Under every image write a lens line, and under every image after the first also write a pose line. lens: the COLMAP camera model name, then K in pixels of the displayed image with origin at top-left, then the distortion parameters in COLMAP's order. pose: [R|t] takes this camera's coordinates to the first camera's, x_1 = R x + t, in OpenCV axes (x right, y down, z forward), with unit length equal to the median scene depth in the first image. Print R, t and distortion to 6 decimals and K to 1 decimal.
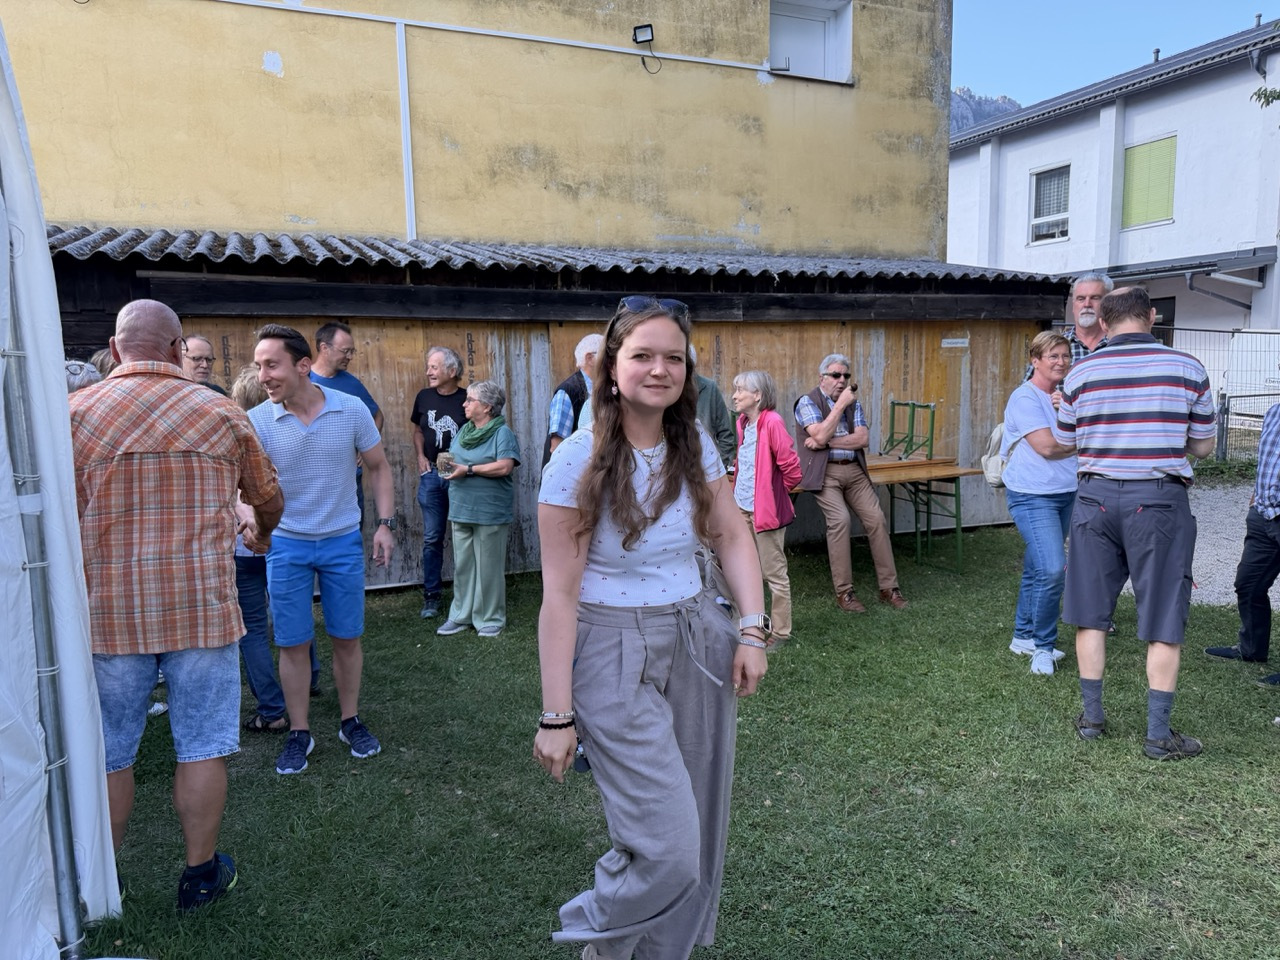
lens RADIAL K [[907.4, 0, 648.2], [0, 907.4, 493.6], [0, 0, 1]] dist [0.121679, -0.213447]
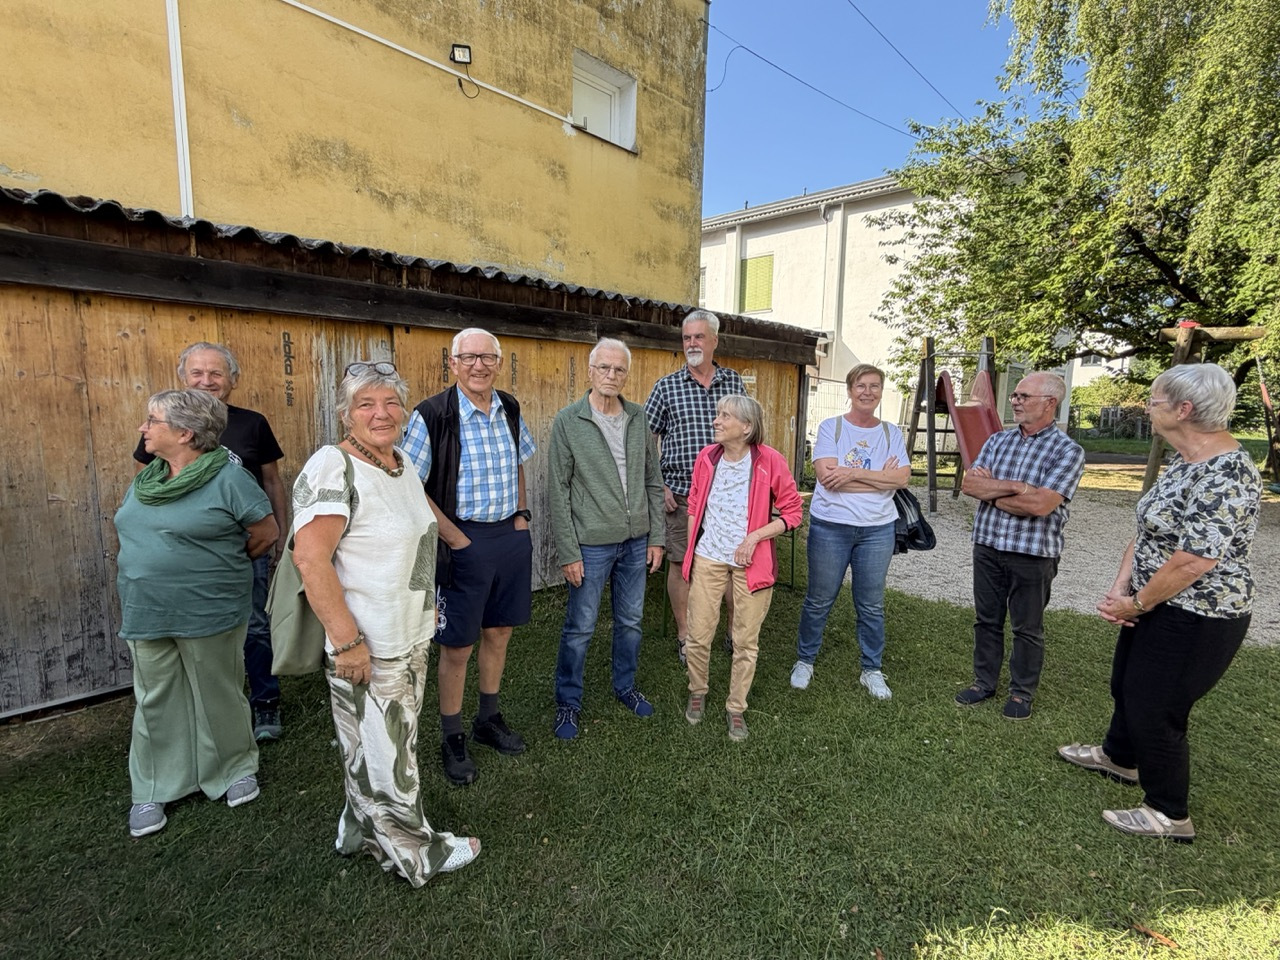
lens RADIAL K [[621.1, 0, 630.9], [0, 621.1, 487.3], [0, 0, 1]] dist [0.002464, 0.001027]
pose [[0.927379, -0.016653, 0.373753, -0.098508], [0.014563, 0.999859, 0.008416, -0.035955], [-0.373841, -0.002362, 0.927490, 0.322156]]
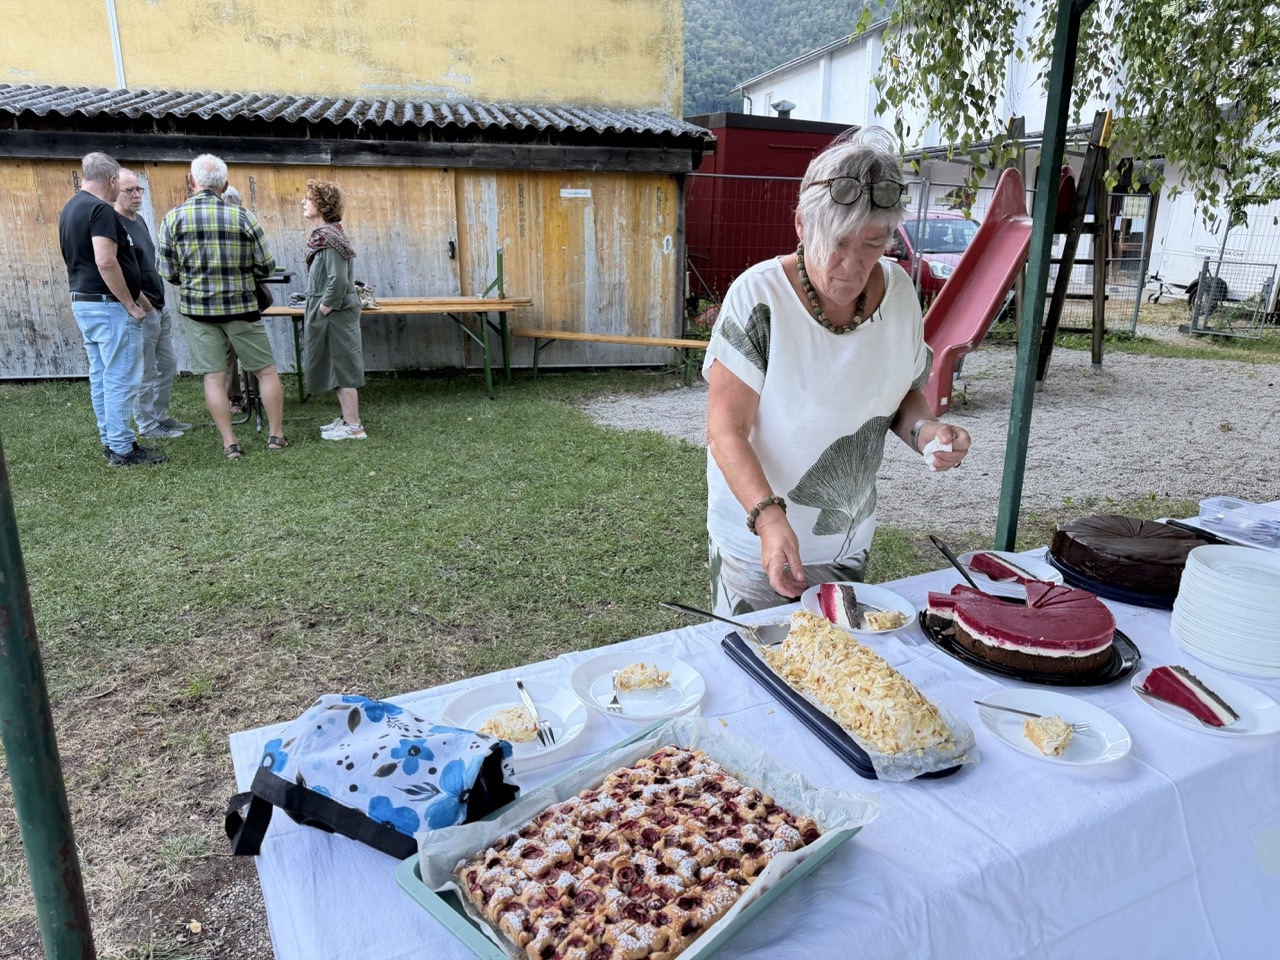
lens RADIAL K [[904.4, 0, 644.6], [0, 904.4, 483.5], [0, 0, 1]] dist [0.083846, -0.122518]
pose [[0.981499, 0.077092, -0.175260, 0.621683], [-0.051913, 0.988220, 0.143964, 0.015126], [0.184294, -0.132202, 0.973940, -0.074771]]
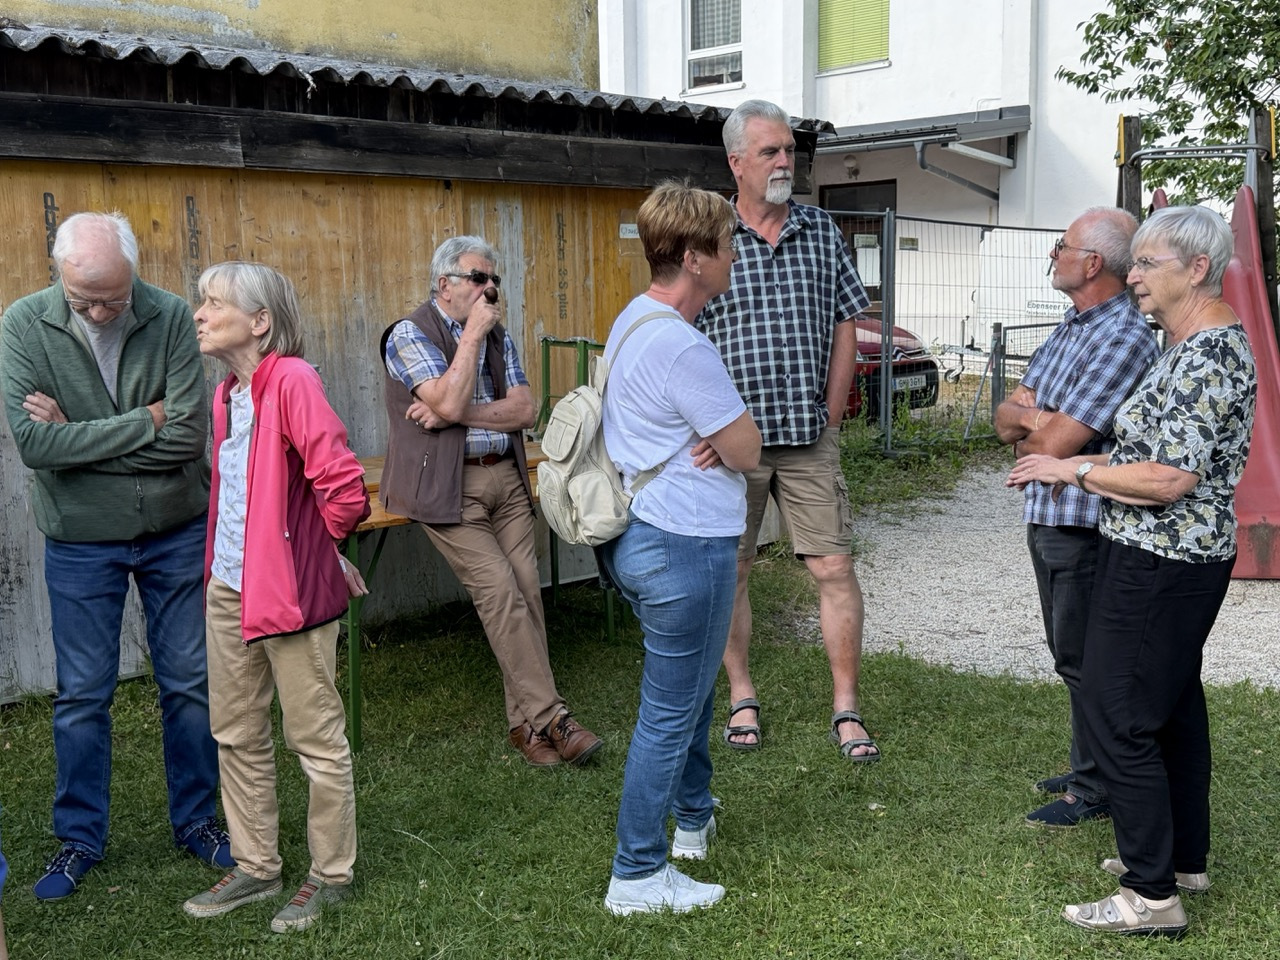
lens RADIAL K [[1476.5, 0, 640.0], [0, 1476.5, 480.0], [0, 0, 1]] dist [0.313793, -0.921464]
pose [[0.931375, -0.043785, 0.361419, 0.003544], [0.047738, 0.998858, -0.002009, -0.013099], [-0.360918, 0.019125, 0.932402, 0.168613]]
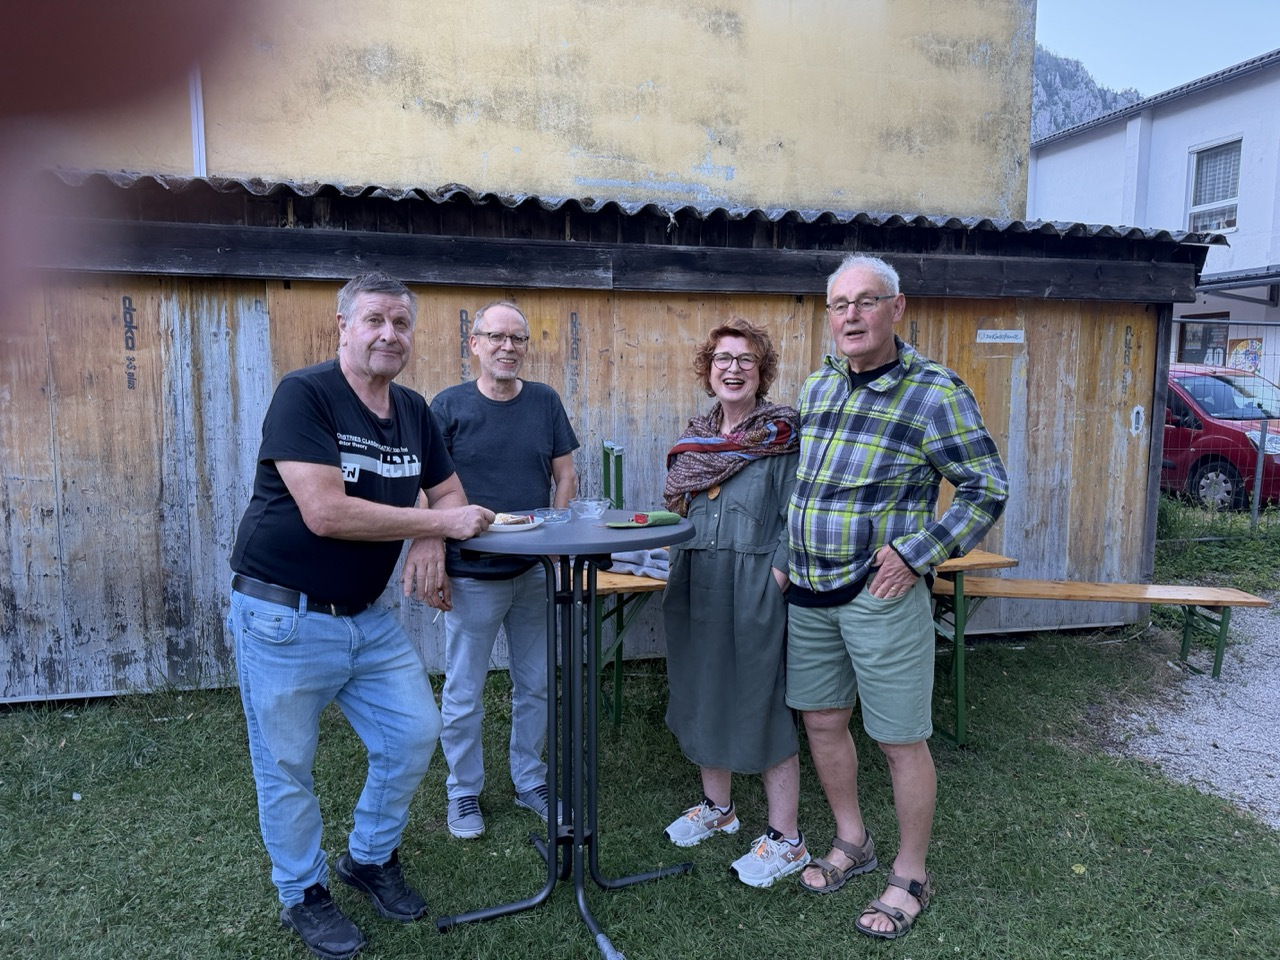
lens RADIAL K [[904.4, 0, 644.6], [0, 904.4, 483.5], [0, 0, 1]] dist [0.083846, -0.122518]
pose [[0.987759, 0.040773, -0.150562, 0.192309], [-0.043784, 0.998901, -0.016738, -0.043951], [0.149714, 0.023126, 0.988459, 0.355132]]
